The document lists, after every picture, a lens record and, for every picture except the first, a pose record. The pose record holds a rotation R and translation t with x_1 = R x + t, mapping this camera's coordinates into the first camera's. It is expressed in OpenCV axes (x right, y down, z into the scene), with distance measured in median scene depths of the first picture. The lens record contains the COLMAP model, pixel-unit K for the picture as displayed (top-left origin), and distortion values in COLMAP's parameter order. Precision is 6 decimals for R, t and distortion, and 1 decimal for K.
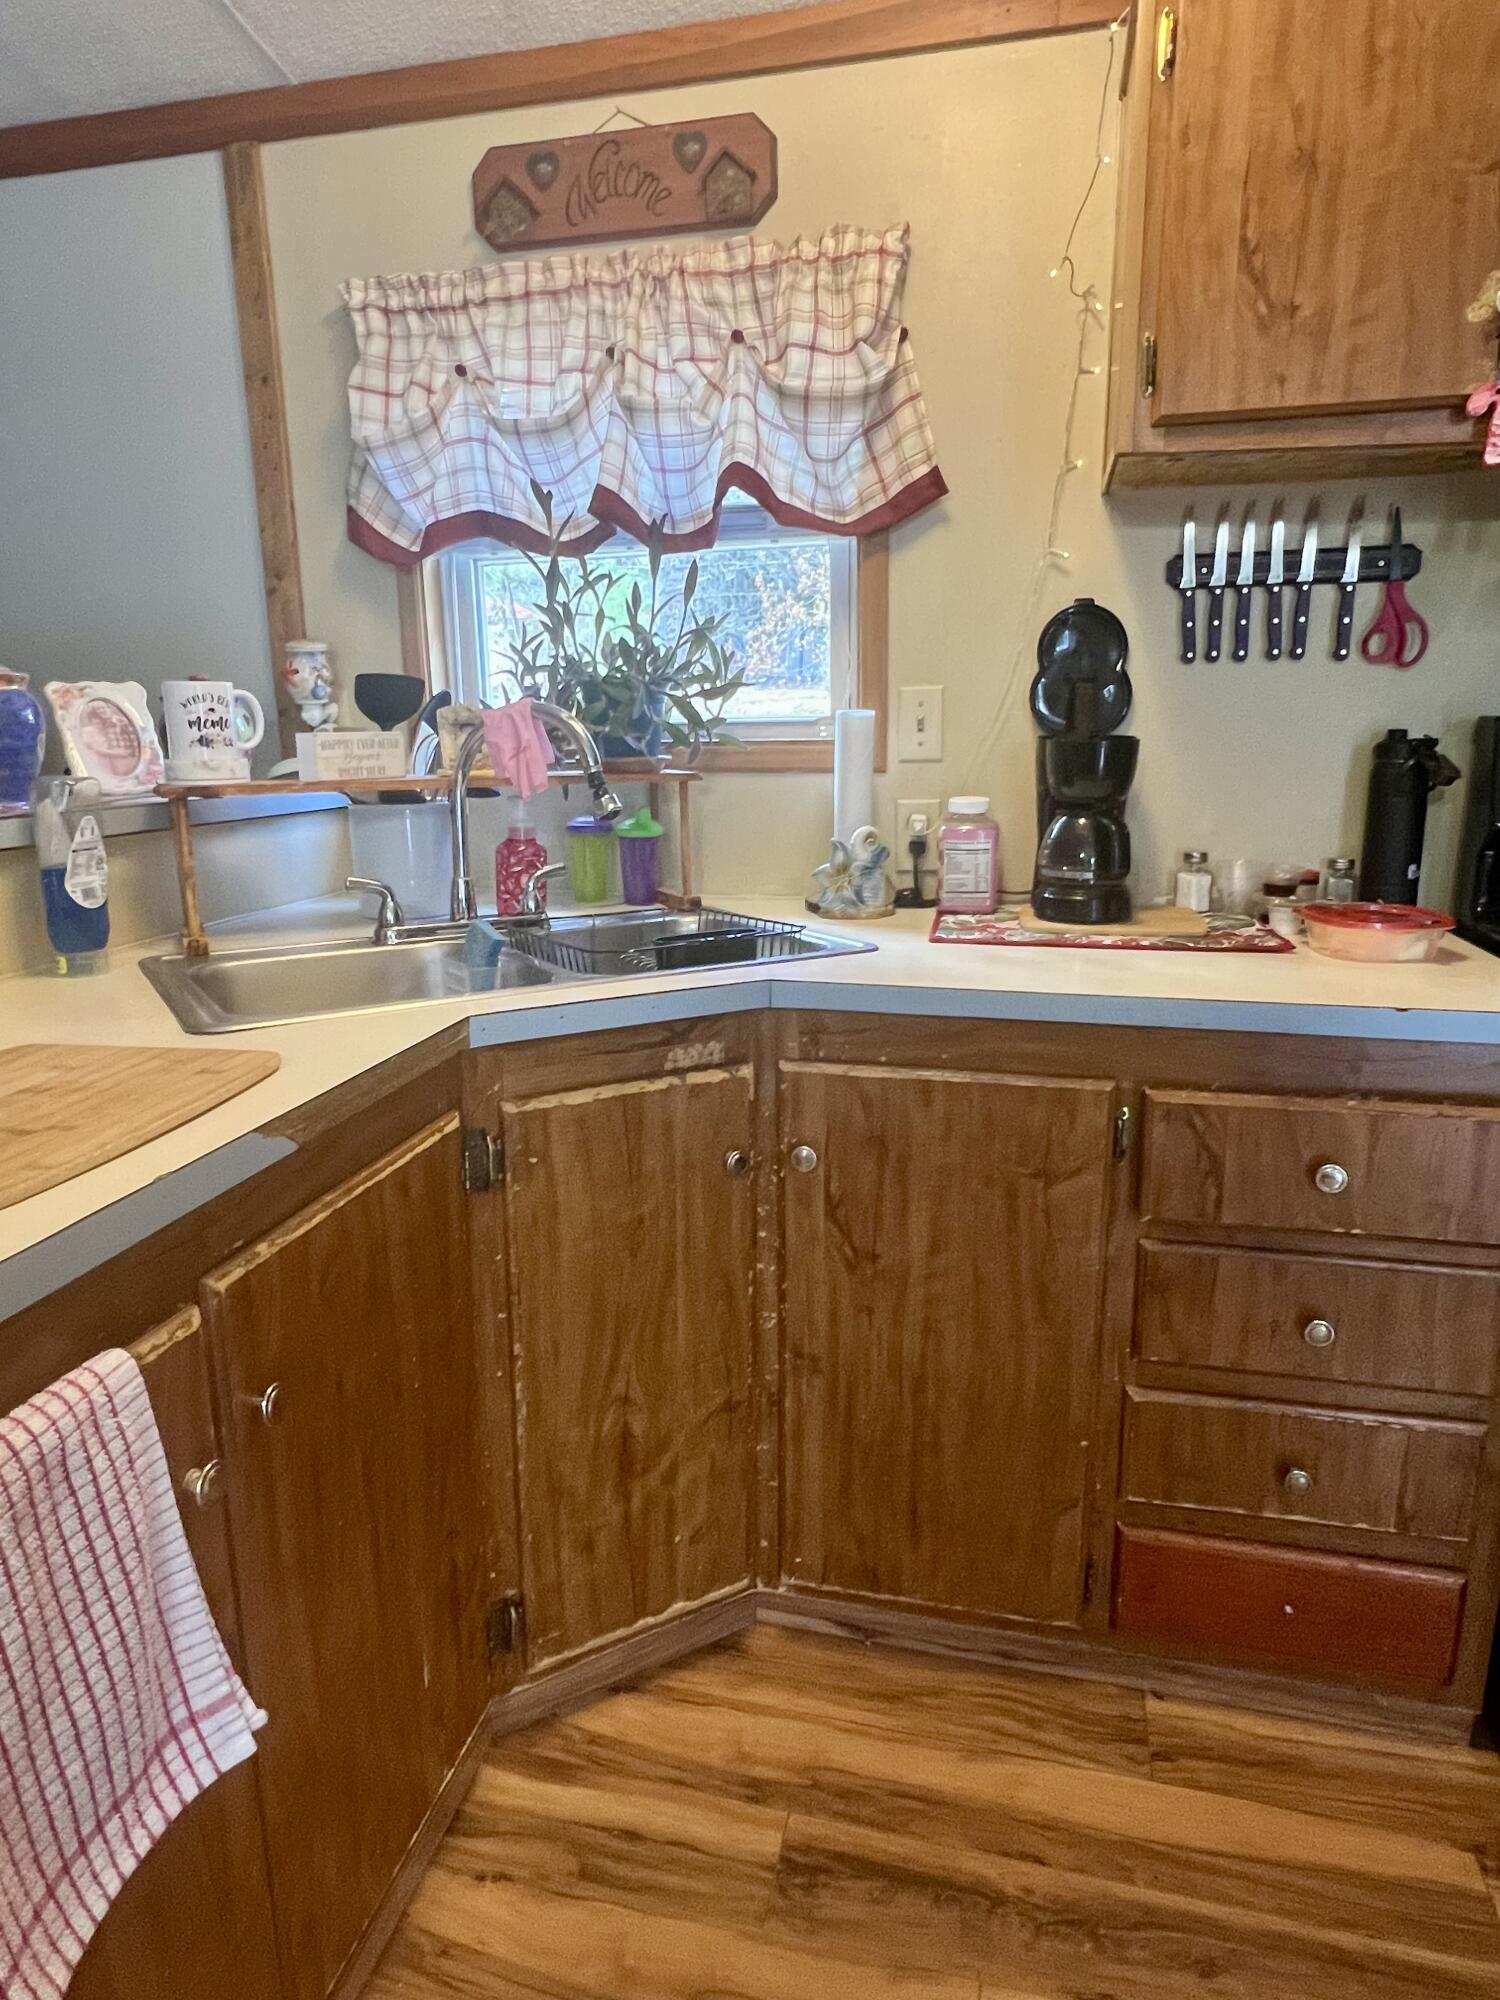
lens RADIAL K [[1193.1, 0, 742.8], [0, 1193.1, 999.2], [0, 0, 1]] dist [-0.000810, -0.000679]
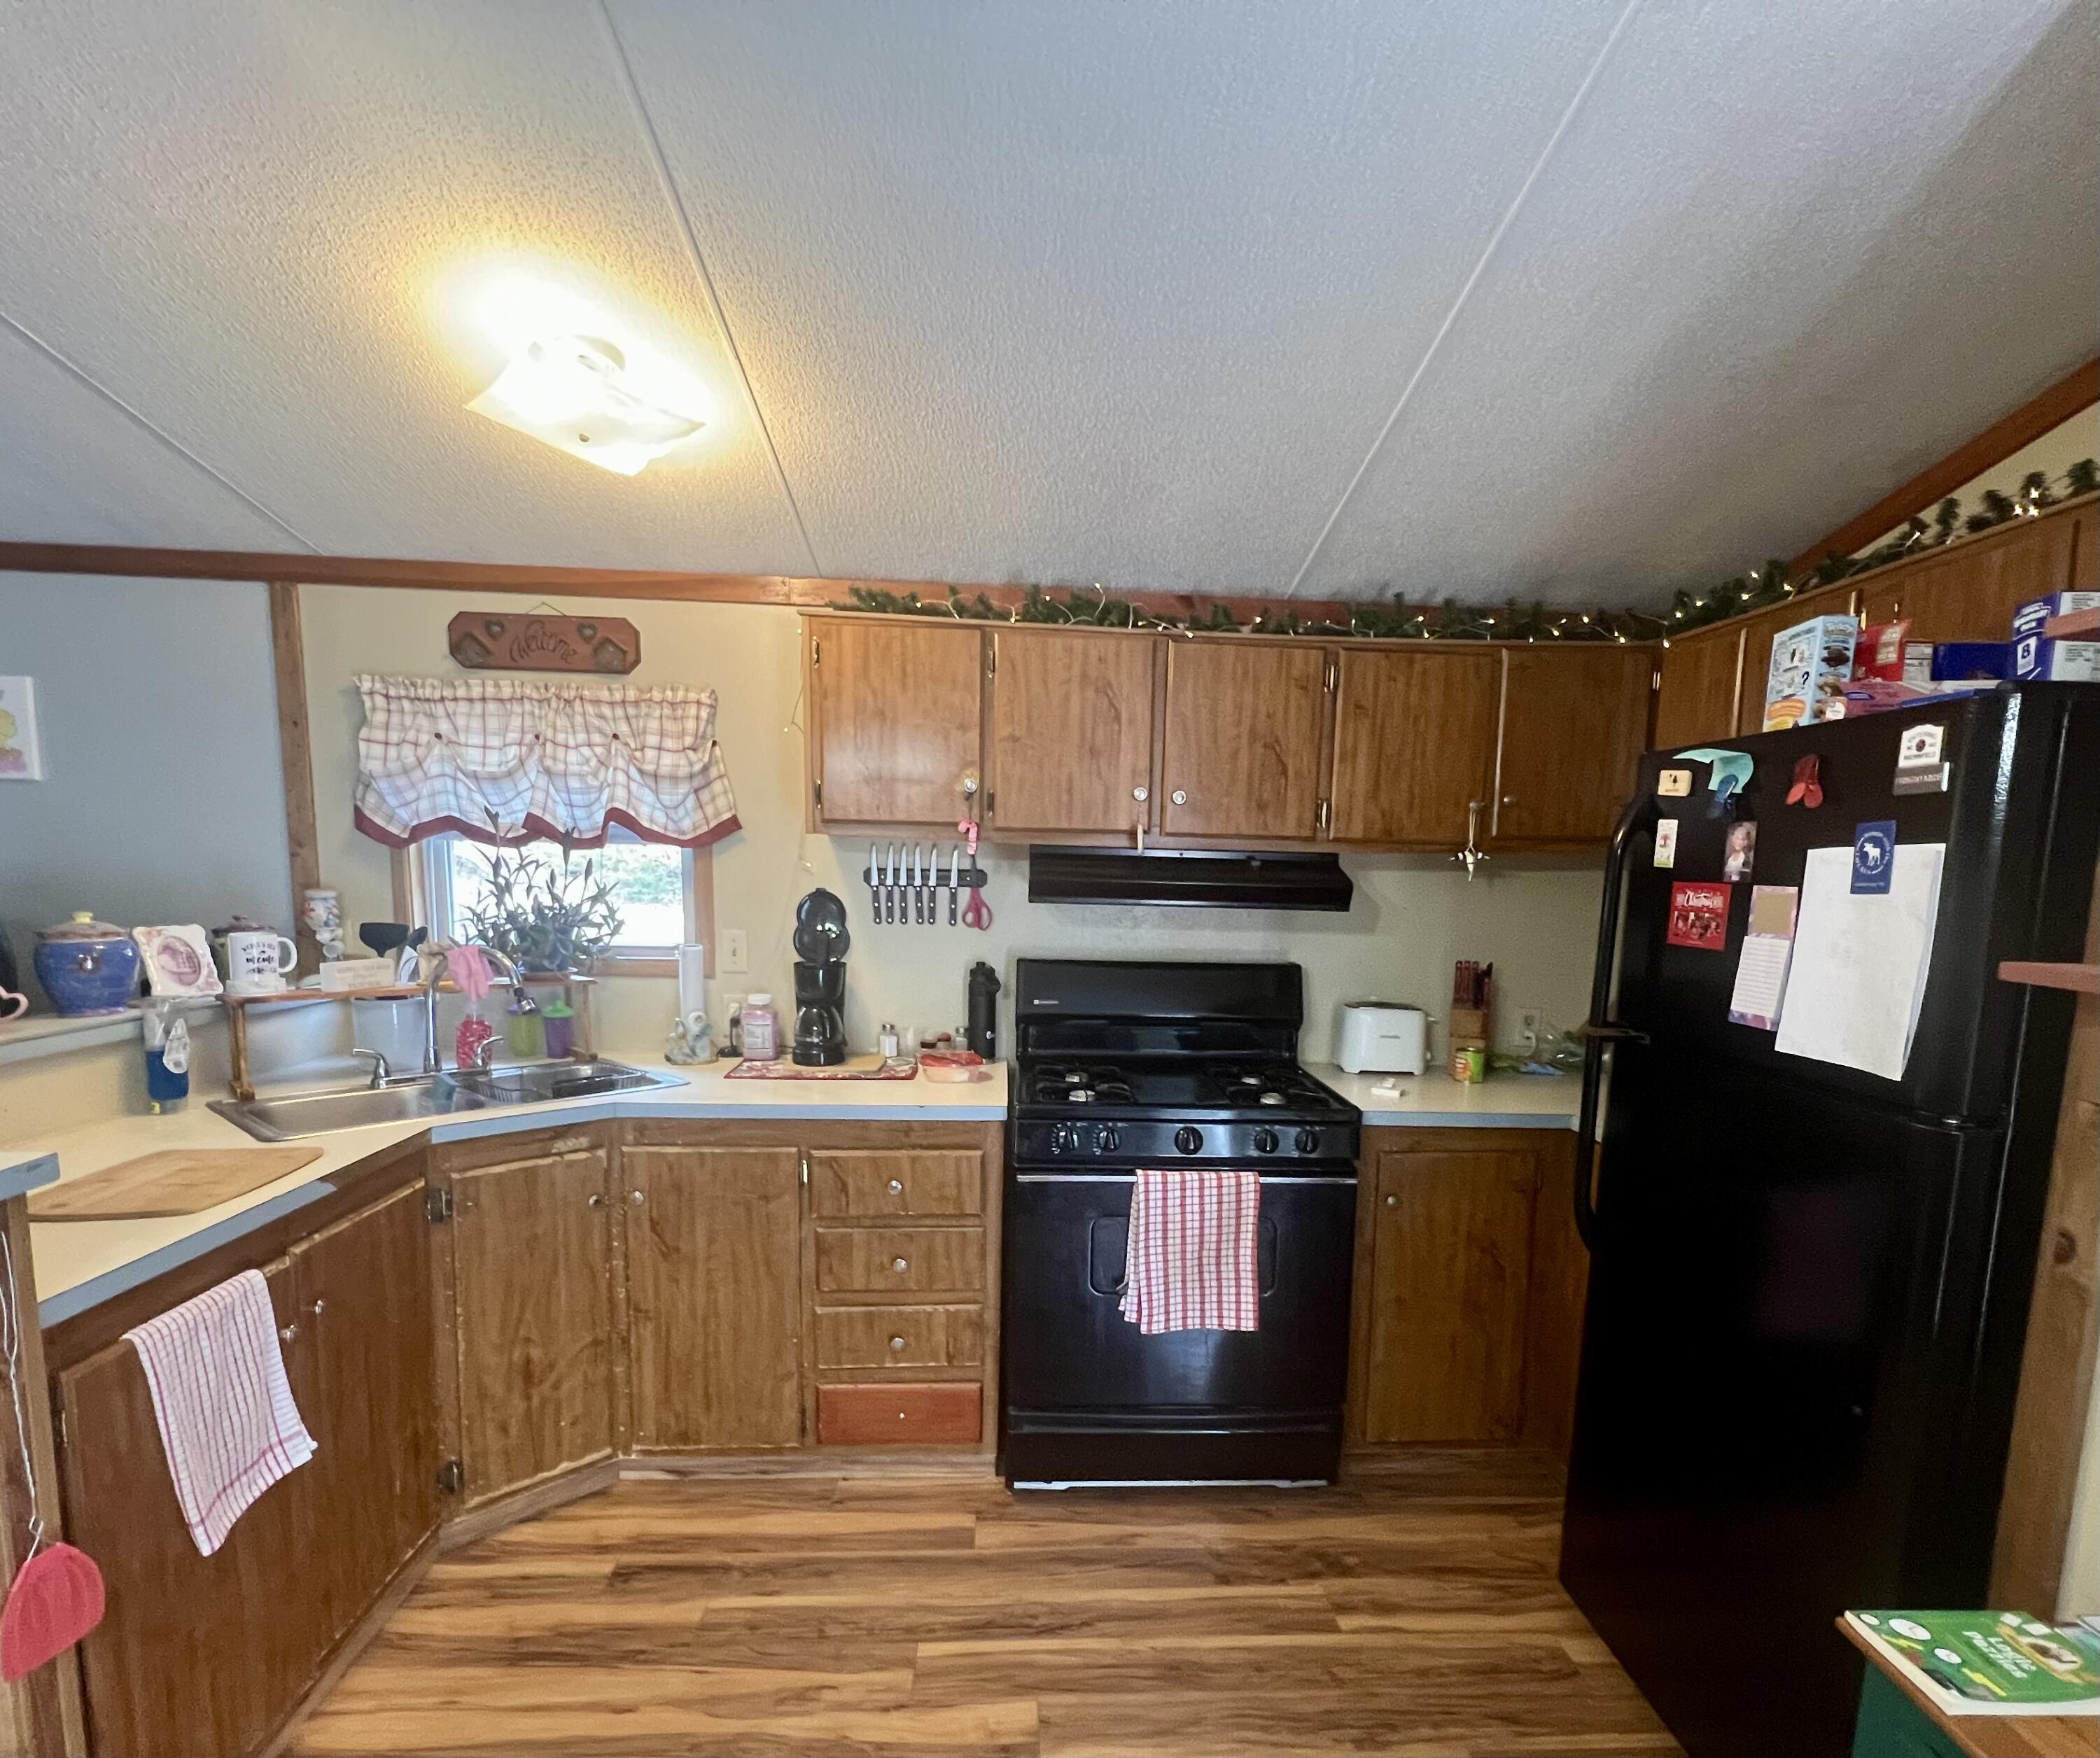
lens RADIAL K [[1056.9, 0, 1076.3], [0, 1056.9, 1007.5], [0, 0, 1]] dist [-0.000568, -0.000577]
pose [[0.953478, -0.006951, 0.301384, 0.205529], [0.036417, 0.995069, -0.092261, 0.014091], [-0.299256, 0.098944, 0.949029, -0.778464]]
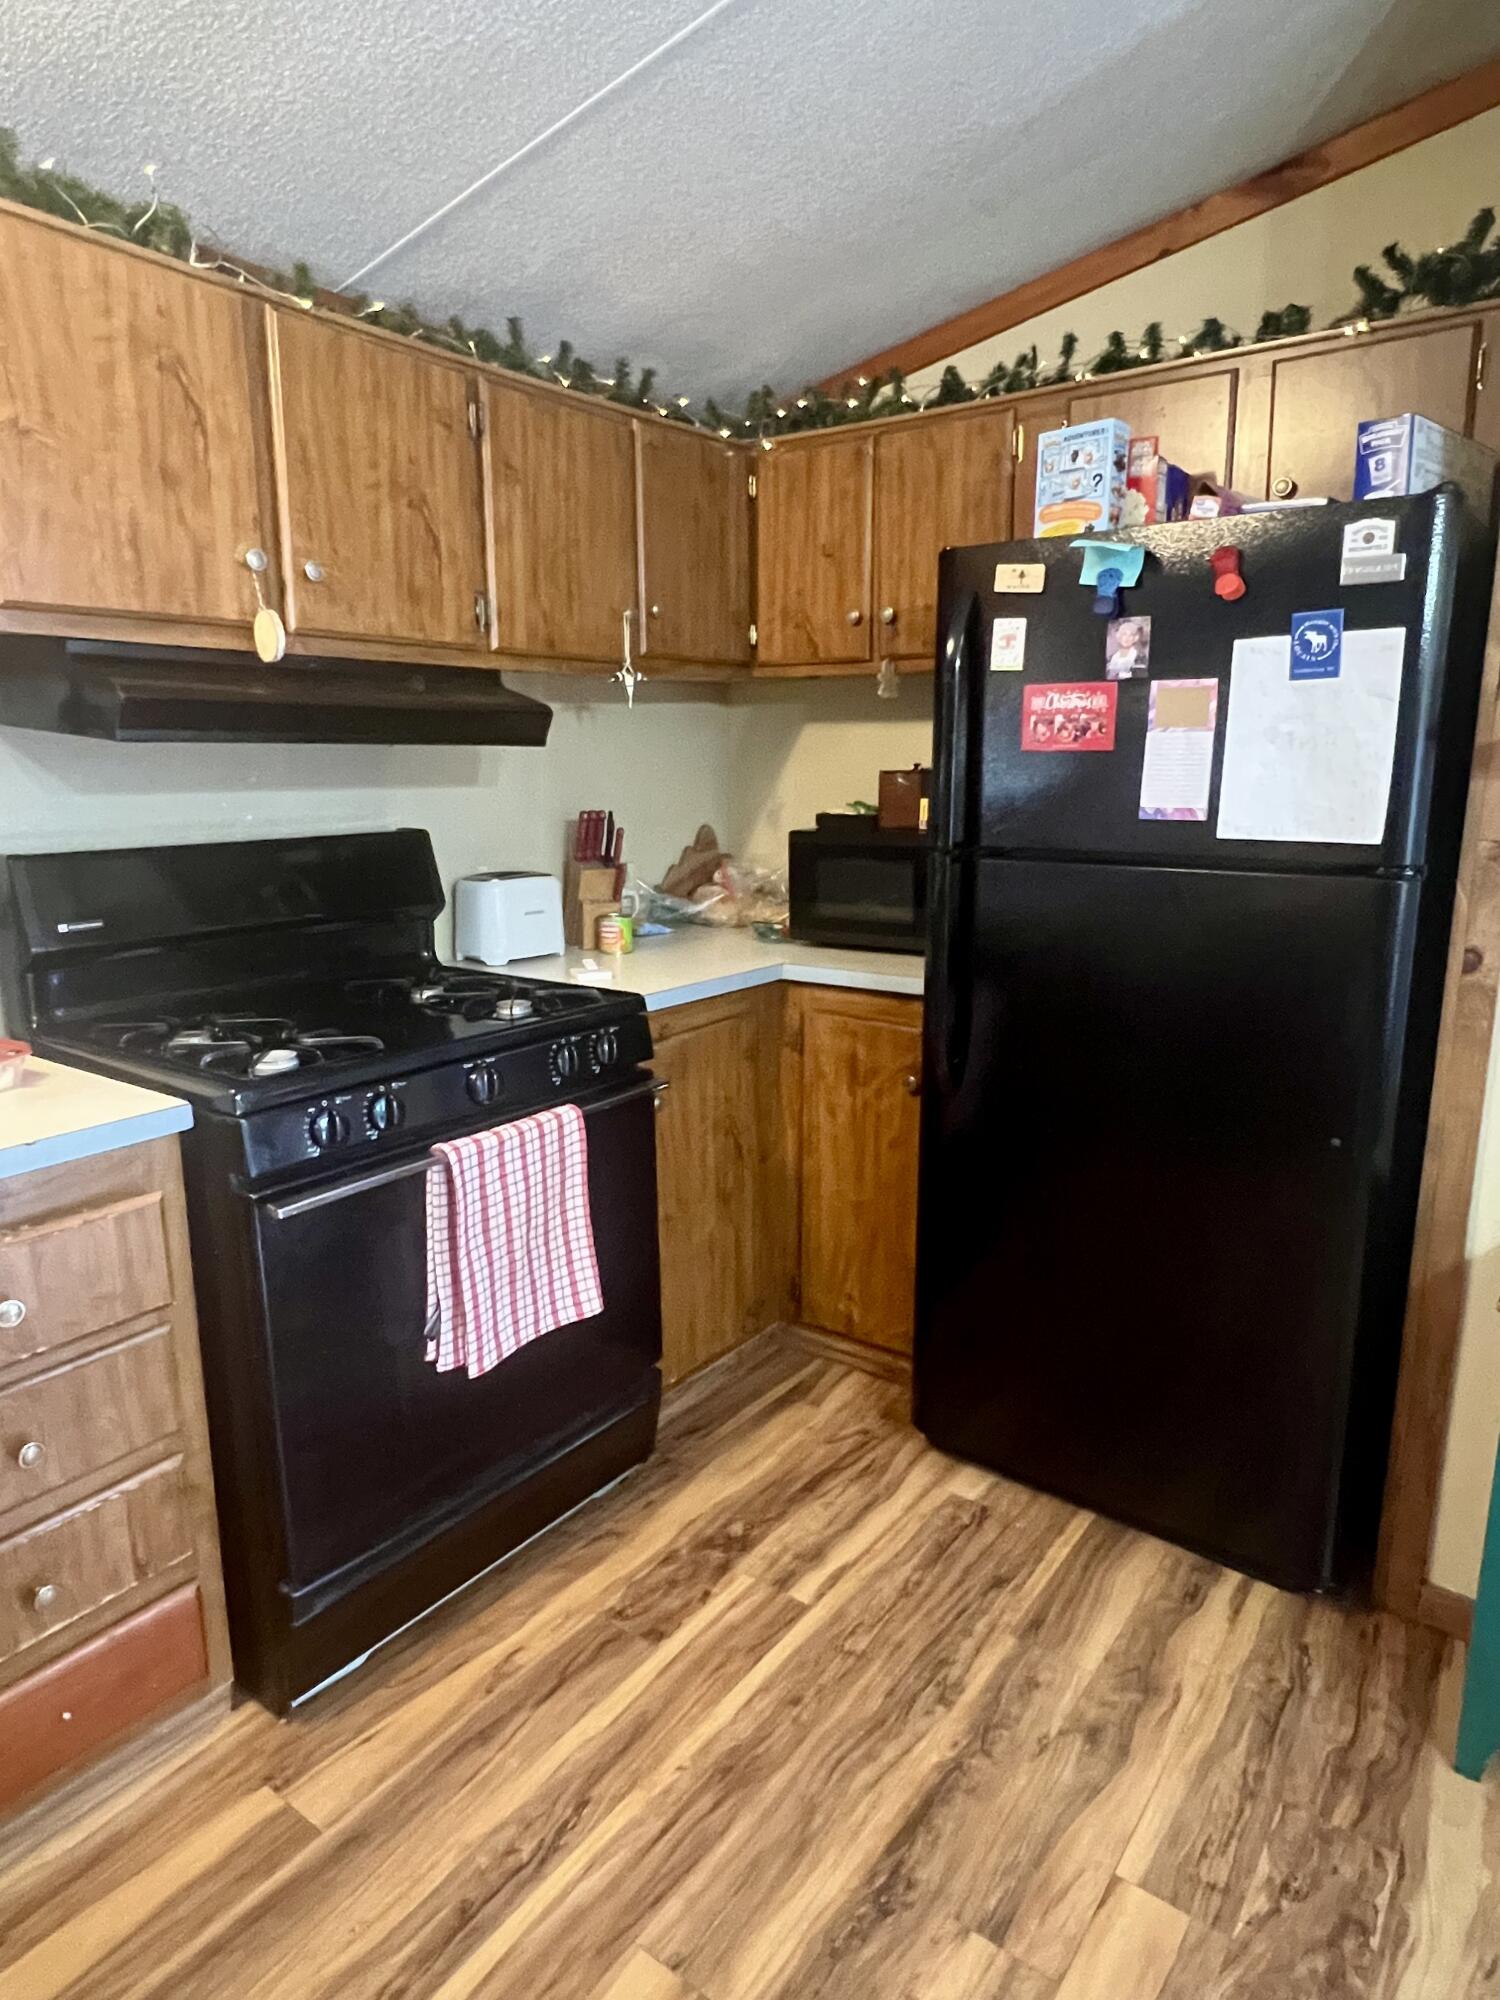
lens RADIAL K [[1193.1, 0, 742.7], [0, 1193.1, 998.7], [0, 0, 1]] dist [-0.000810, -0.000679]
pose [[0.390489, -0.177025, 0.903427, -0.140993], [0.213429, 0.972009, 0.098213, -0.075538], [-0.895526, 0.154467, 0.417341, -0.066867]]
